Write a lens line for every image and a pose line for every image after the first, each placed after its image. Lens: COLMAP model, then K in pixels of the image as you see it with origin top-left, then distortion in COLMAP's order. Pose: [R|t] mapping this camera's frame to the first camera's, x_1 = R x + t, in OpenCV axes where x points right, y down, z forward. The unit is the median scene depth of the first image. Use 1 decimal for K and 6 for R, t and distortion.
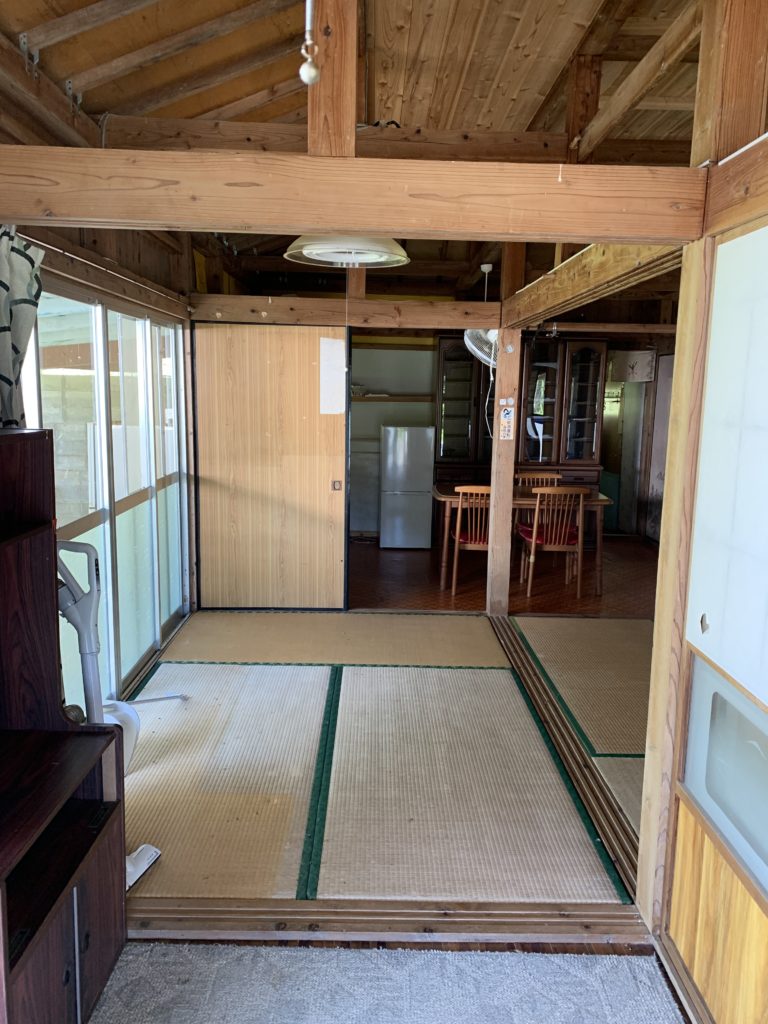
lens RADIAL K [[778.2, 0, 382.6], [0, 778.2, 512.4], [0, 0, 1]] dist [0.012868, -0.002229]
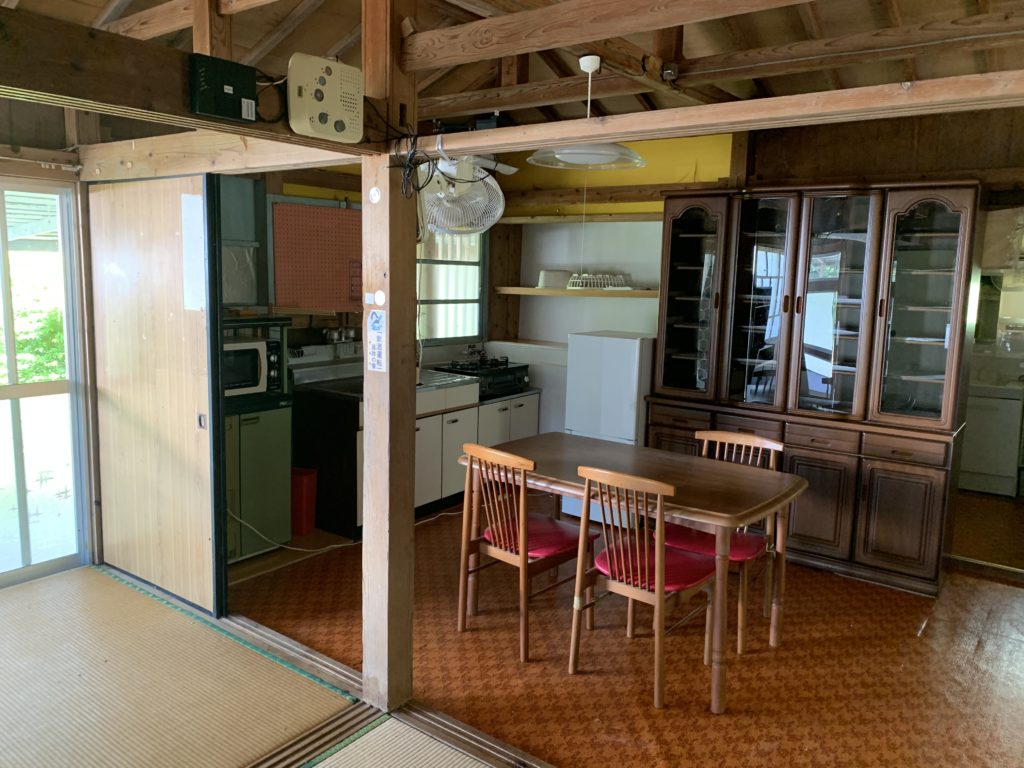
lens RADIAL K [[778.2, 0, 507.4], [0, 778.2, 364.9], [0, 0, 1]] dist [0.012868, -0.002229]
pose [[0.790057, 0.074063, -0.608544, 0.477731], [-0.106576, 0.994153, -0.017371, -0.086857], [0.603699, 0.078581, 0.793330, 0.571054]]
